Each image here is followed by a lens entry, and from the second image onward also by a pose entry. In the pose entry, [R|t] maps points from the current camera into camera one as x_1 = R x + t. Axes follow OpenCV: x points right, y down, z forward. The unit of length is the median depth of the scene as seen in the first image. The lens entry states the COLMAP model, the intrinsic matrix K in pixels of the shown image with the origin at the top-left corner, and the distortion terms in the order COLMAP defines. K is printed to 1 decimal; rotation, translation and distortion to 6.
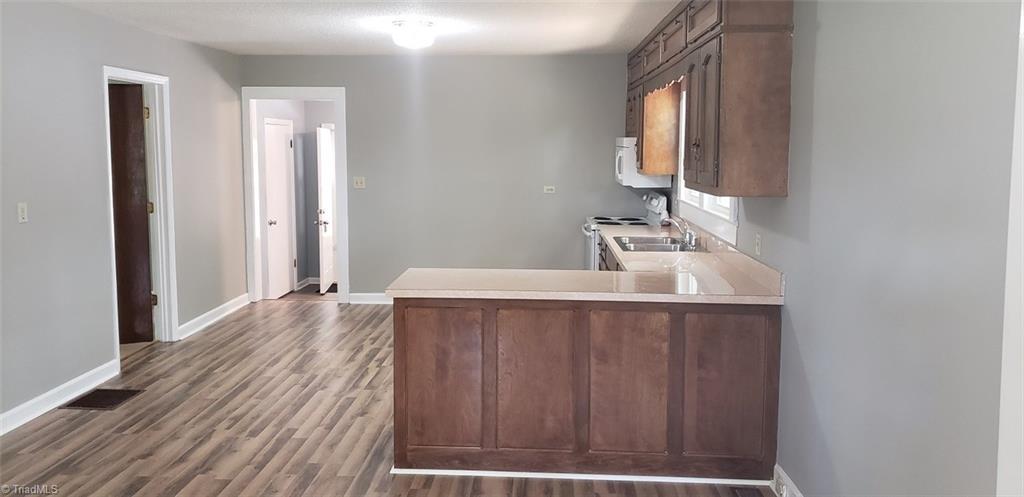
lens RADIAL K [[783.1, 0, 492.3], [0, 783.1, 220.0], [0, 0, 1]] dist [0.003460, -0.004697]
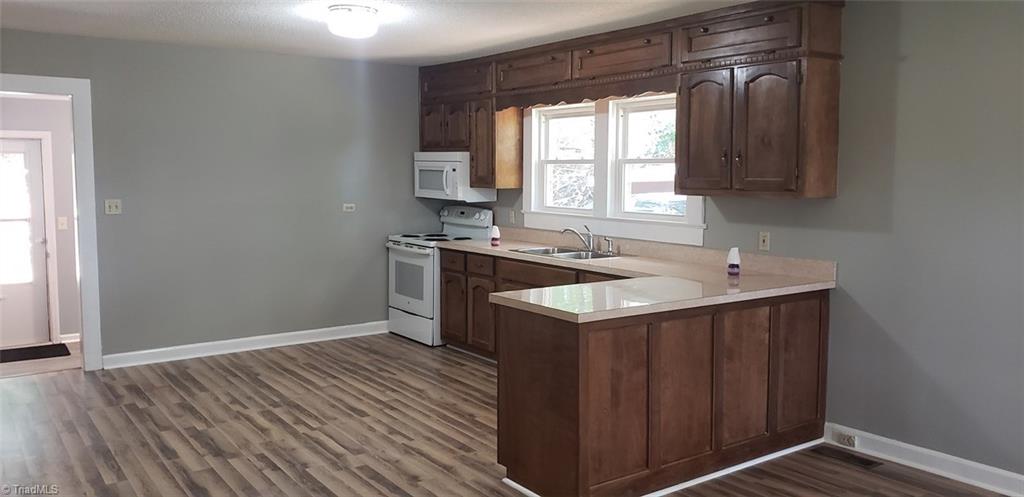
lens RADIAL K [[784.4, 0, 493.1], [0, 784.4, 234.5], [0, 0, 1]] dist [-0.005428, -0.003182]
pose [[0.780490, -0.052355, 0.622973, -0.733539], [0.058425, 0.998235, 0.010695, -0.015654], [-0.622433, 0.028049, 0.782170, 0.362719]]
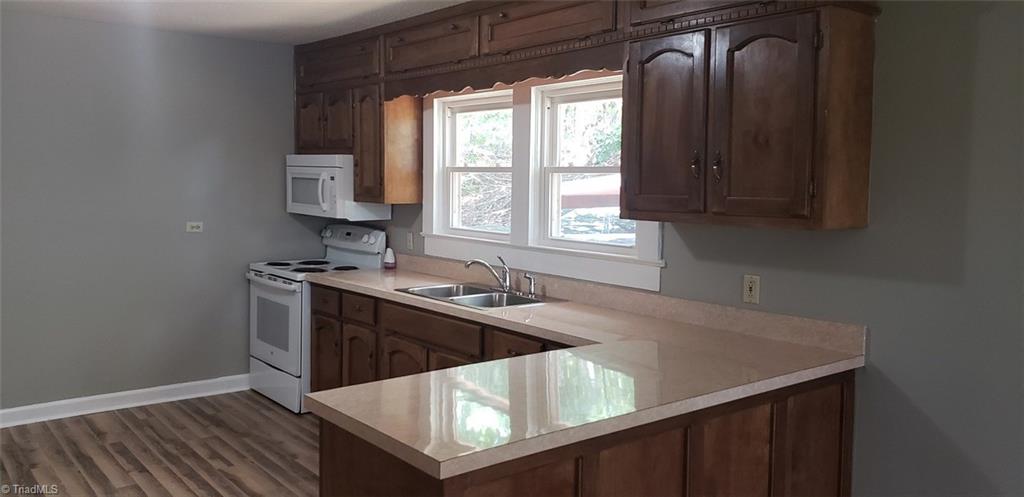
lens RADIAL K [[783.1, 0, 492.3], [0, 783.1, 220.0], [0, 0, 1]] dist [0.003460, -0.004697]
pose [[0.735964, -0.027343, 0.676469, -0.402664], [0.051209, 0.998570, -0.015350, -0.041554], [-0.675082, 0.045938, 0.736311, 0.626979]]
